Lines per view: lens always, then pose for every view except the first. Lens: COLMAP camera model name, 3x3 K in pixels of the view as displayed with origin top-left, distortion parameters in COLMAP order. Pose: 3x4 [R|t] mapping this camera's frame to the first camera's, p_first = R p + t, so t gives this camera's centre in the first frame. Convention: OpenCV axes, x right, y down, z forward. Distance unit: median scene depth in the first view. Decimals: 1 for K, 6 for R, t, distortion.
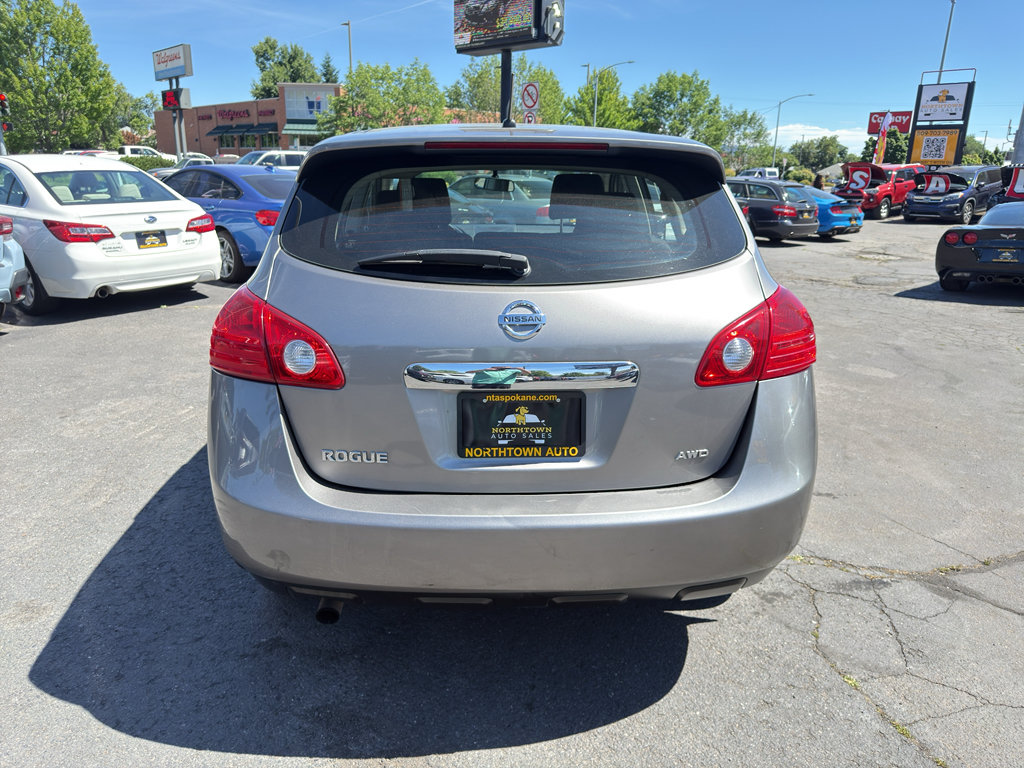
lens RADIAL K [[731.4, 0, 514.7], [0, 731.4, 384.0], [0, 0, 1]] dist [0.018177, -0.022509]
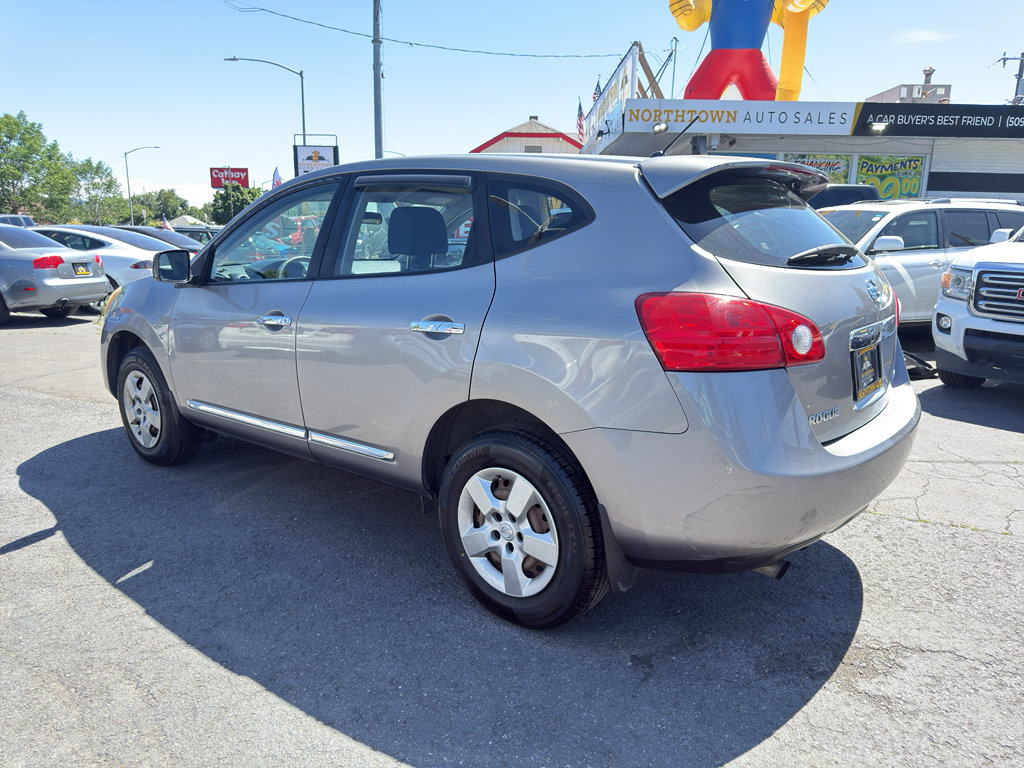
lens RADIAL K [[731.4, 0, 516.3], [0, 731.4, 381.8], [0, 0, 1]] dist [0.018177, -0.022509]
pose [[0.674505, -0.162008, 0.720275, -0.398284], [0.212041, 0.977031, 0.021192, -0.025148], [-0.707164, 0.138434, 0.693365, 0.141346]]
